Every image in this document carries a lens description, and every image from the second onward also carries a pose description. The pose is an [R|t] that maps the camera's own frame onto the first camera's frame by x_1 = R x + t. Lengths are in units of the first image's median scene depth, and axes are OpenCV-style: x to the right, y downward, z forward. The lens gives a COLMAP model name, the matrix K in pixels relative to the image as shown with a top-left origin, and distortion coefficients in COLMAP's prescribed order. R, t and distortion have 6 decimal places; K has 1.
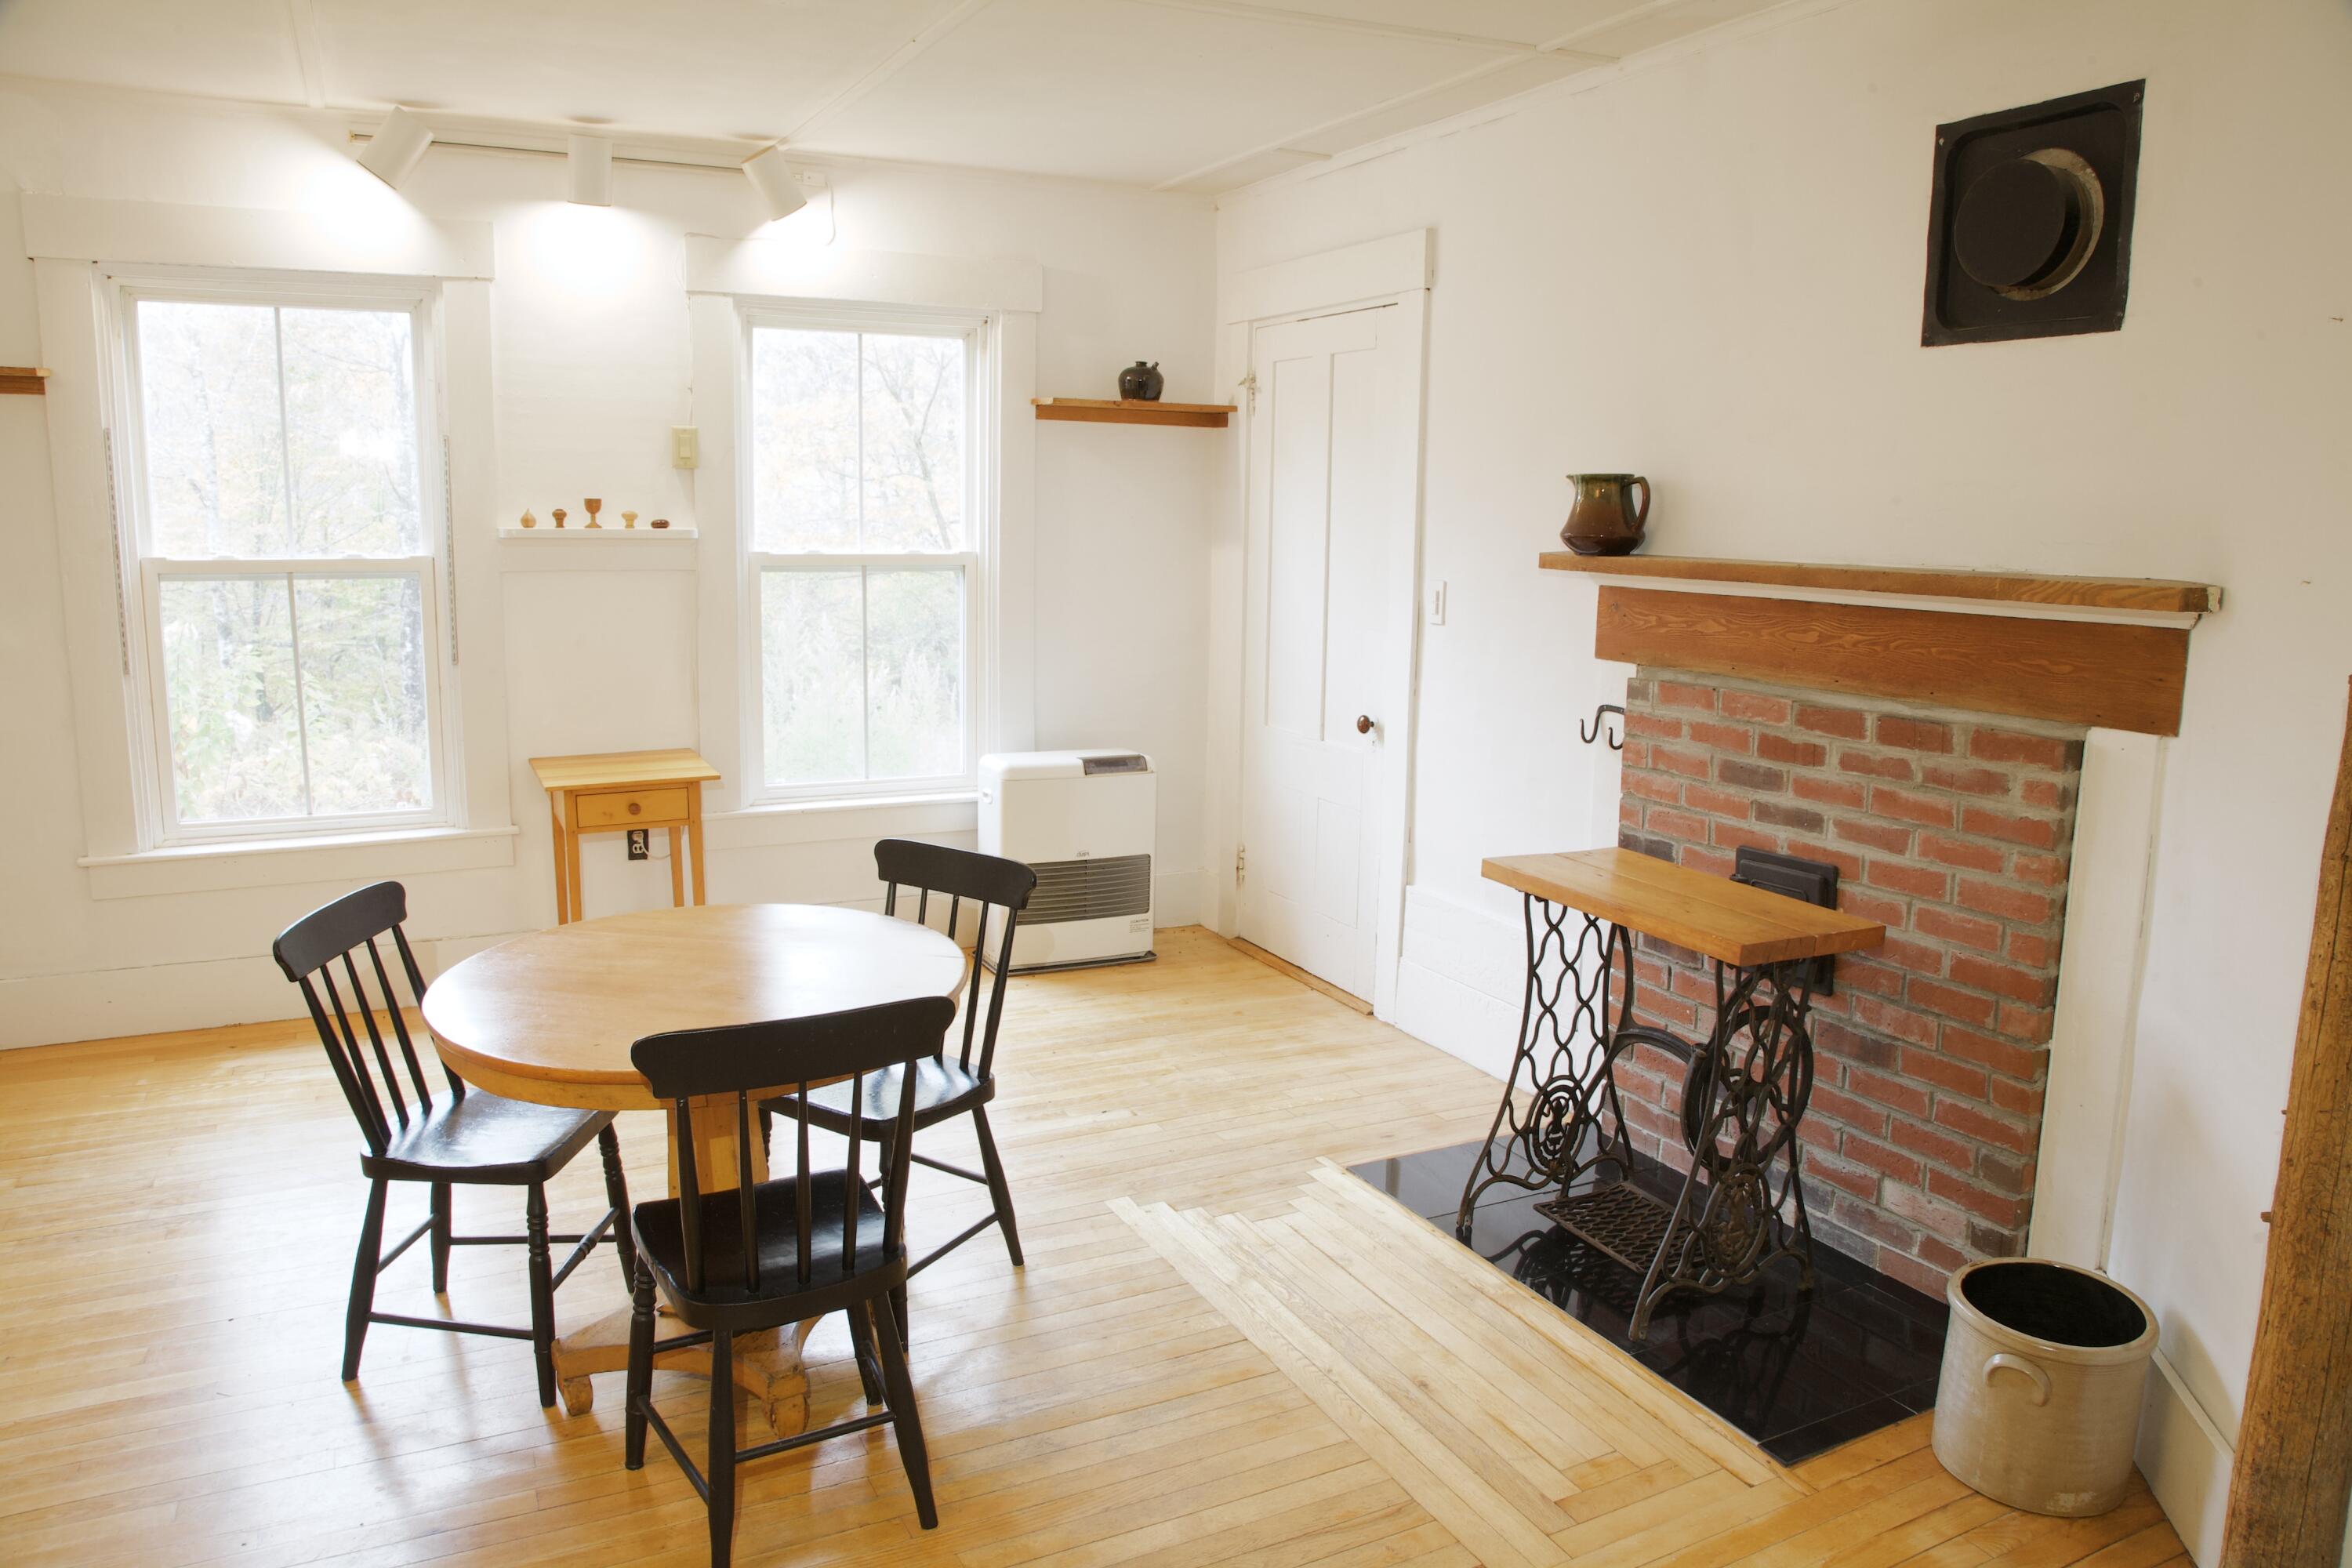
lens RADIAL K [[1613.0, 0, 1177.0], [0, 1613.0, 780.7], [0, 0, 1]] dist [-0.005074, -0.002700]
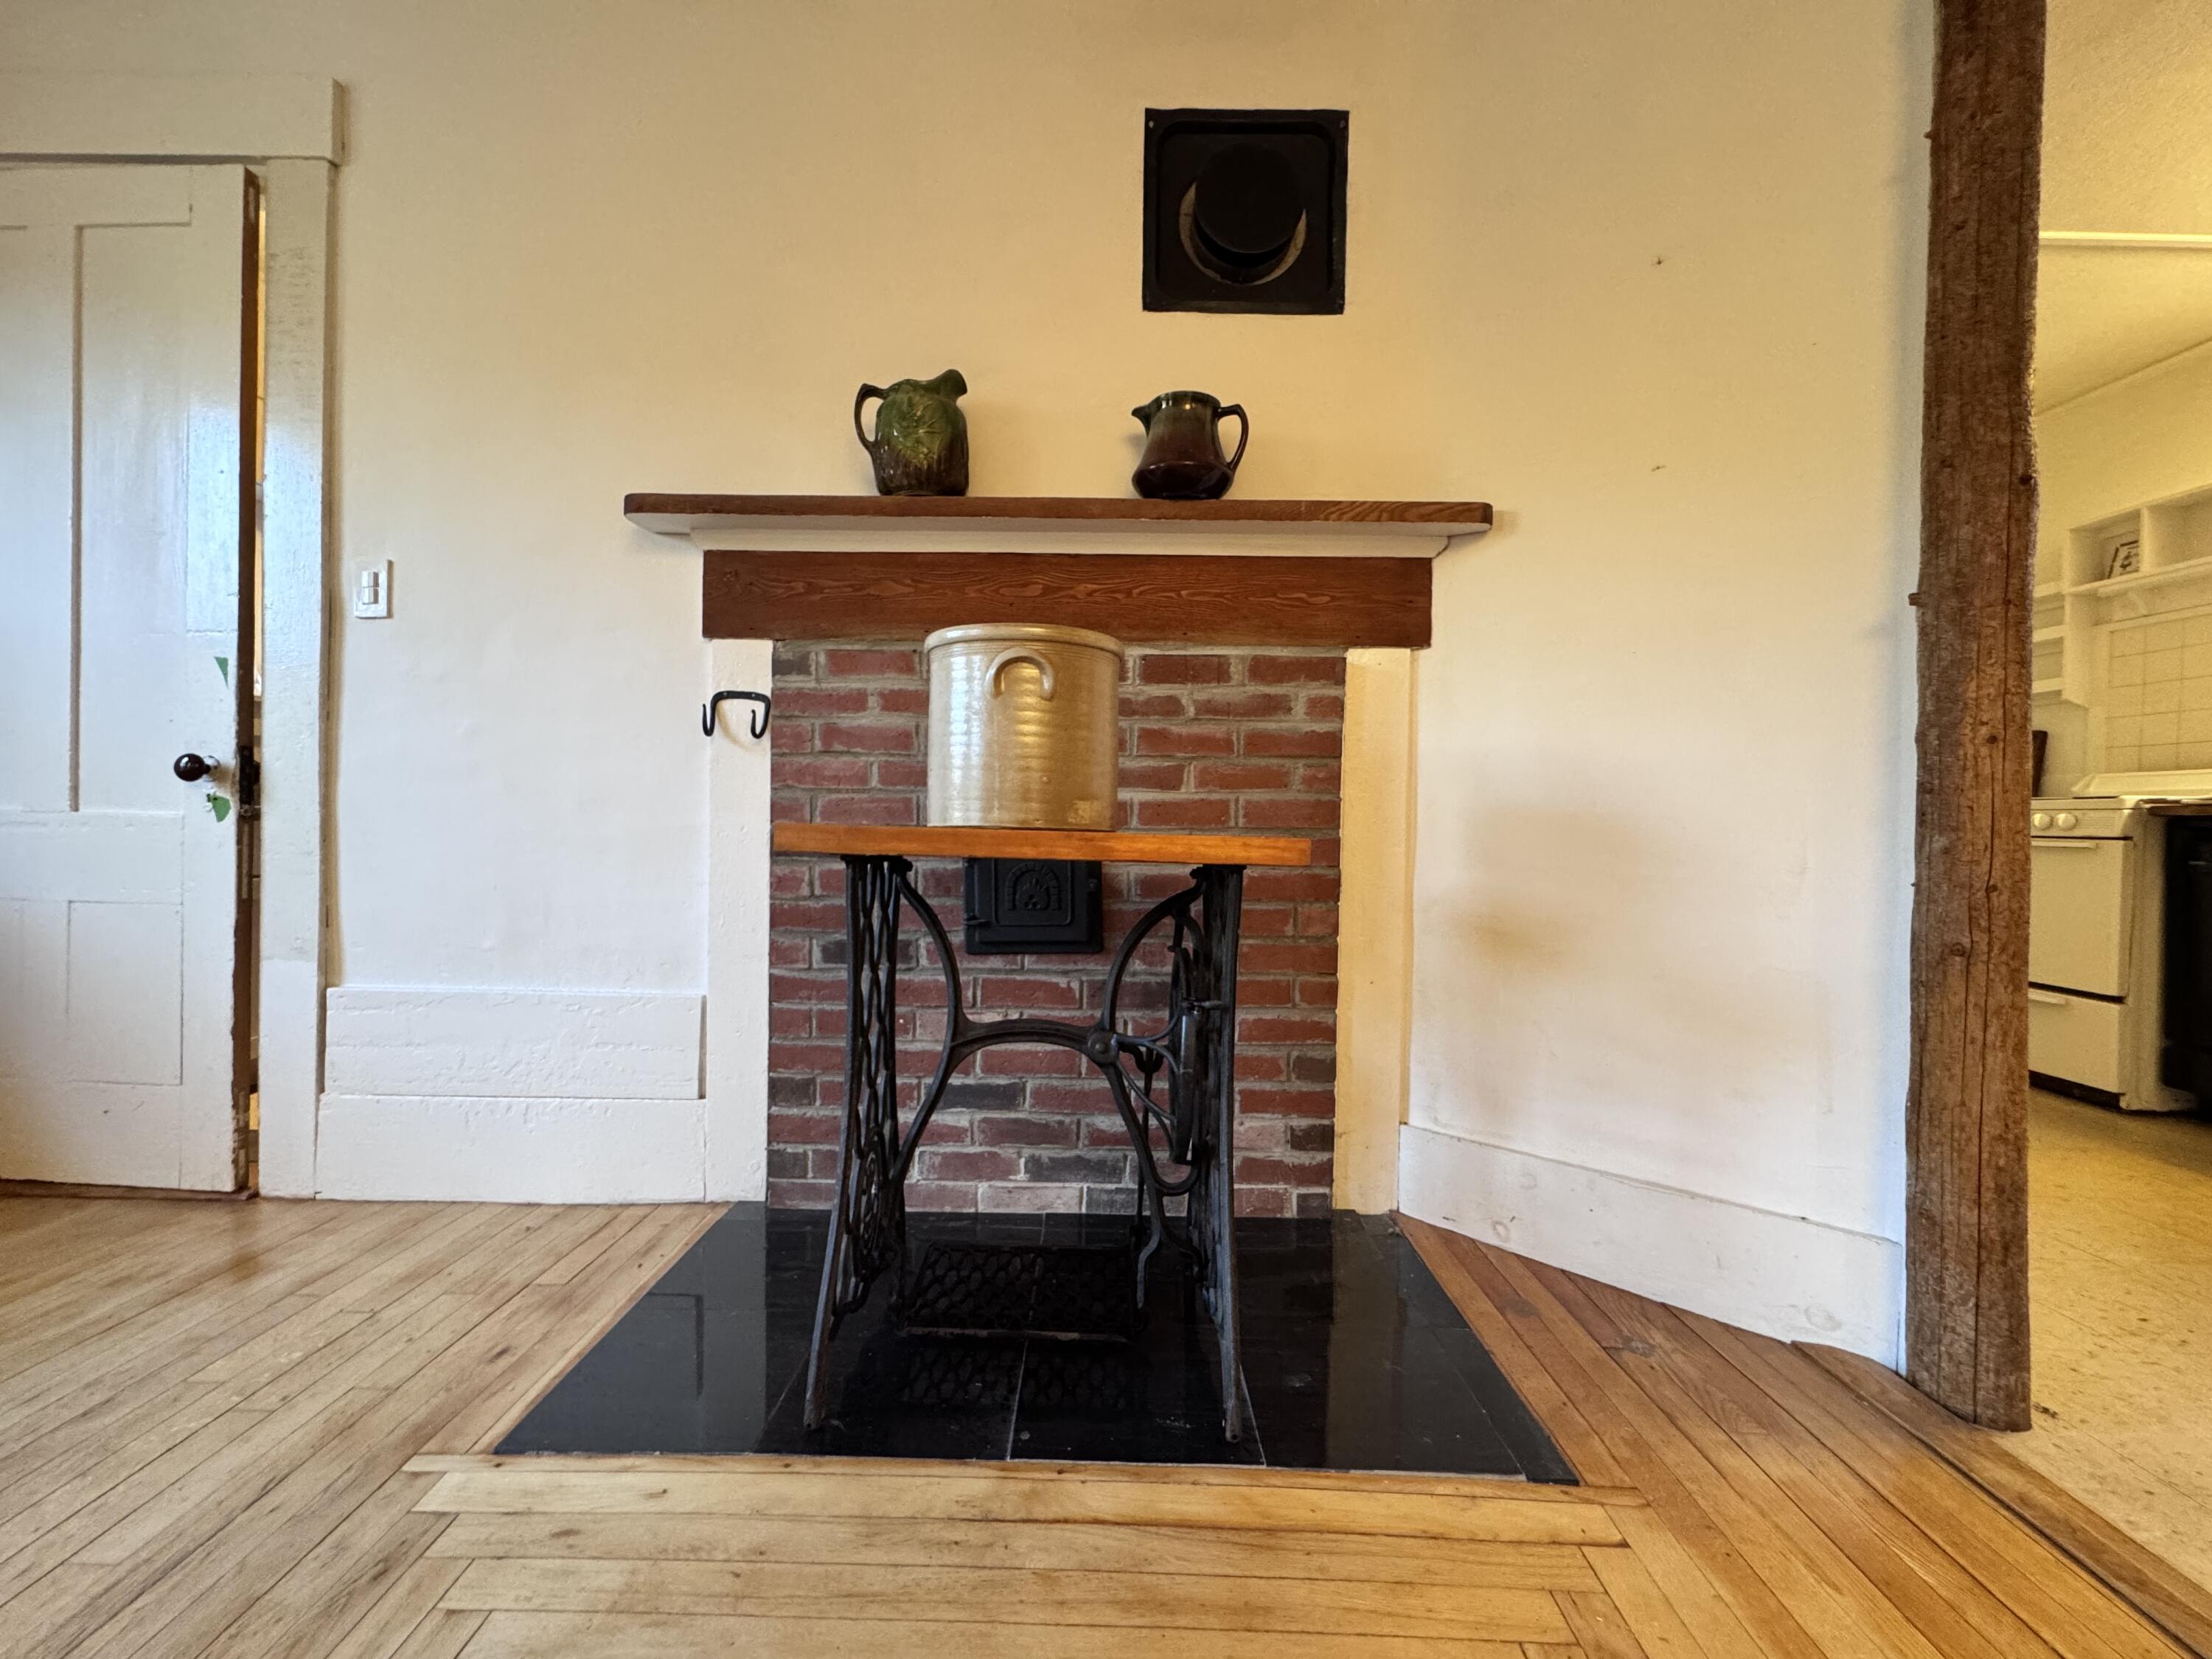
lens RADIAL K [[902.3, 0, 1101.3], [0, 902.3, 822.6], [0, 0, 1]] dist [0.003399, 0.000184]
pose [[0.457653, -0.008094, 0.889094, -0.082003], [0.131001, 0.989659, -0.058421, 0.095072], [-0.879427, 0.143209, 0.453981, 0.798769]]
